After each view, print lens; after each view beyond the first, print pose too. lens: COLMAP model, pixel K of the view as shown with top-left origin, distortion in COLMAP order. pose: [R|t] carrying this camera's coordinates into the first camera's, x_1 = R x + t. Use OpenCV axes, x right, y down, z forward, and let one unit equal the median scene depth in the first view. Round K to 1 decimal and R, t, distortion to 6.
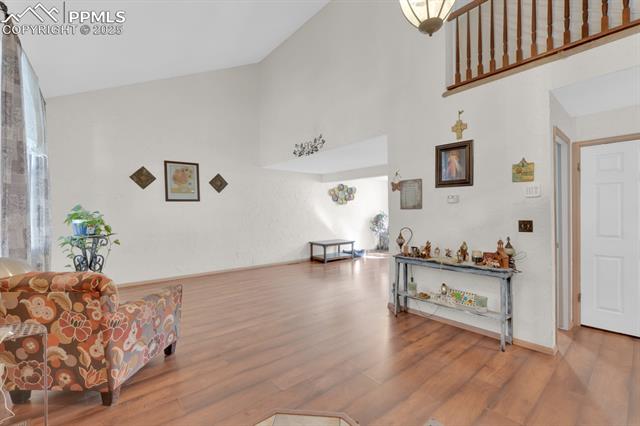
lens RADIAL K [[279.1, 0, 319.2], [0, 279.1, 213.3], [0, 0, 1]] dist [-0.002532, -0.000324]
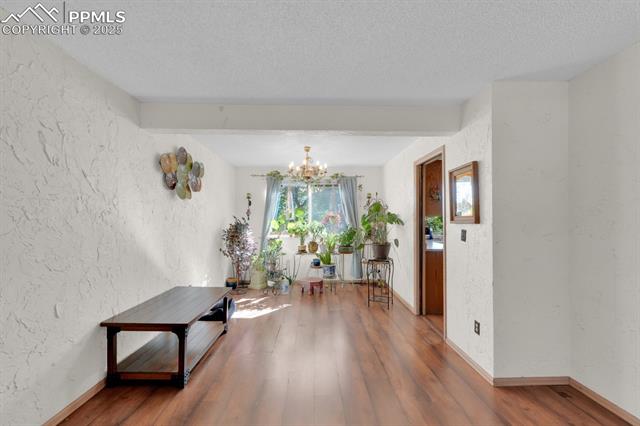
lens RADIAL K [[279.1, 0, 317.6], [0, 279.1, 214.4], [0, 0, 1]] dist [-0.002532, -0.000324]
pose [[0.660029, 0.028033, 0.750716, -0.095128], [-0.004839, 0.999441, -0.033067, 0.003764], [-0.751224, 0.018193, 0.659796, 0.607746]]
